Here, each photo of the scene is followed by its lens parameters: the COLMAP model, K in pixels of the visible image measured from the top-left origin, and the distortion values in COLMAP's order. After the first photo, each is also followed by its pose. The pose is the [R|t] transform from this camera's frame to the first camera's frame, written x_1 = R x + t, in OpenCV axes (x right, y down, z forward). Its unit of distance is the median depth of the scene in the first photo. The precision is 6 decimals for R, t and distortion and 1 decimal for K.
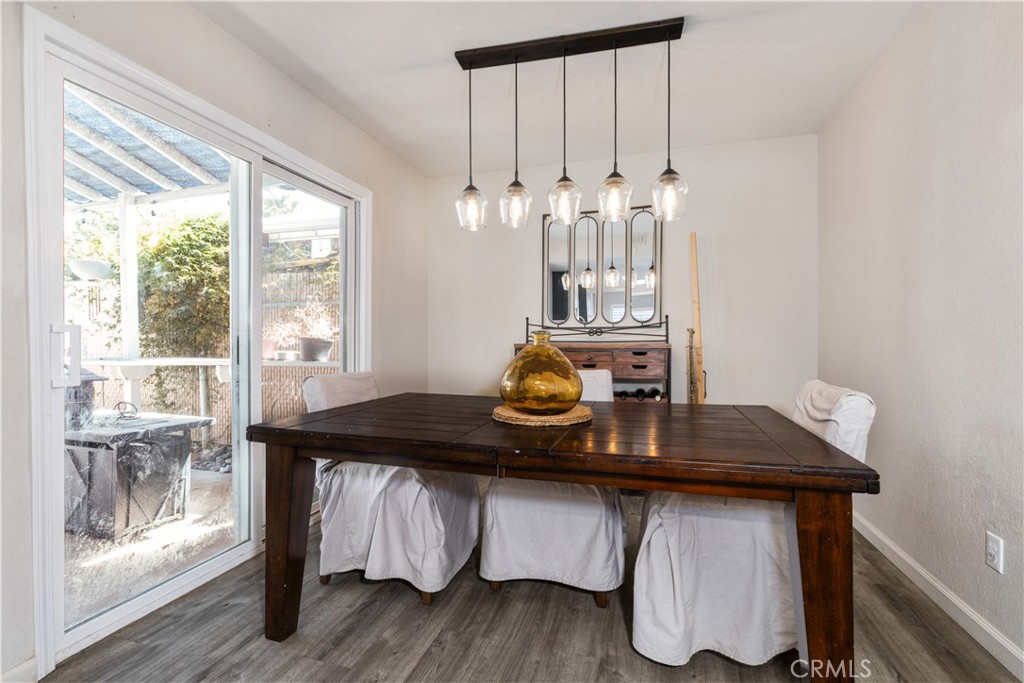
lens RADIAL K [[475.0, 0, 516.4], [0, 475.0, 343.5], [0, 0, 1]] dist [0.000461, 0.000076]
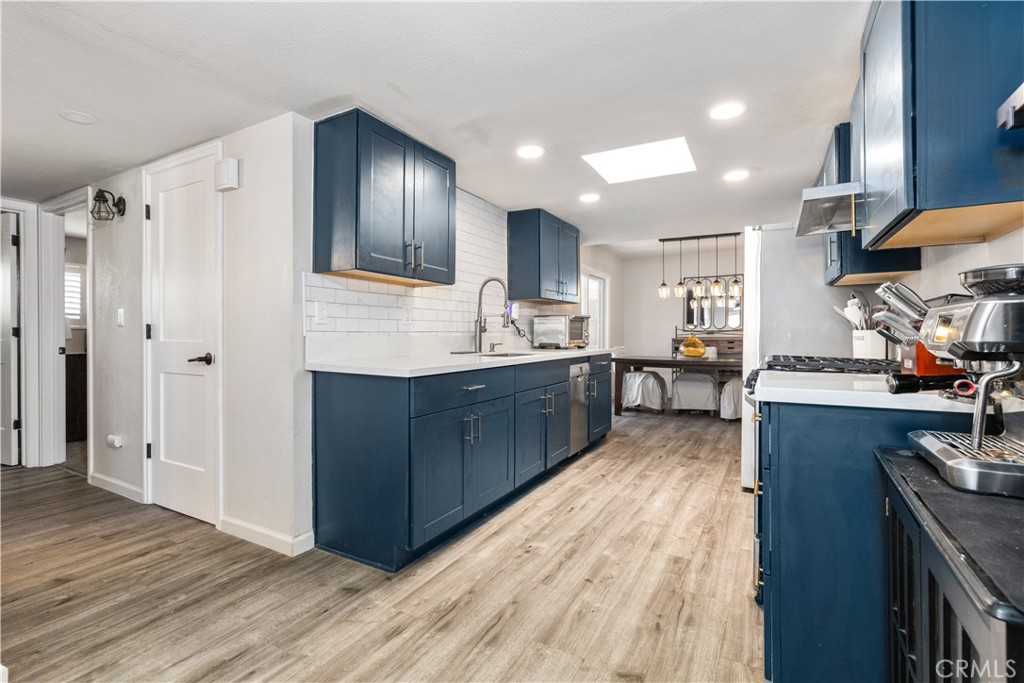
lens RADIAL K [[469.1, 0, 498.6], [0, 469.1, 318.5], [0, 0, 1]] dist [0.004404, 0.000398]
pose [[0.965735, -0.004474, -0.259490, -0.324752], [-0.006947, 0.999047, -0.043080, 0.014025], [0.259436, 0.043407, 0.964784, -2.041647]]
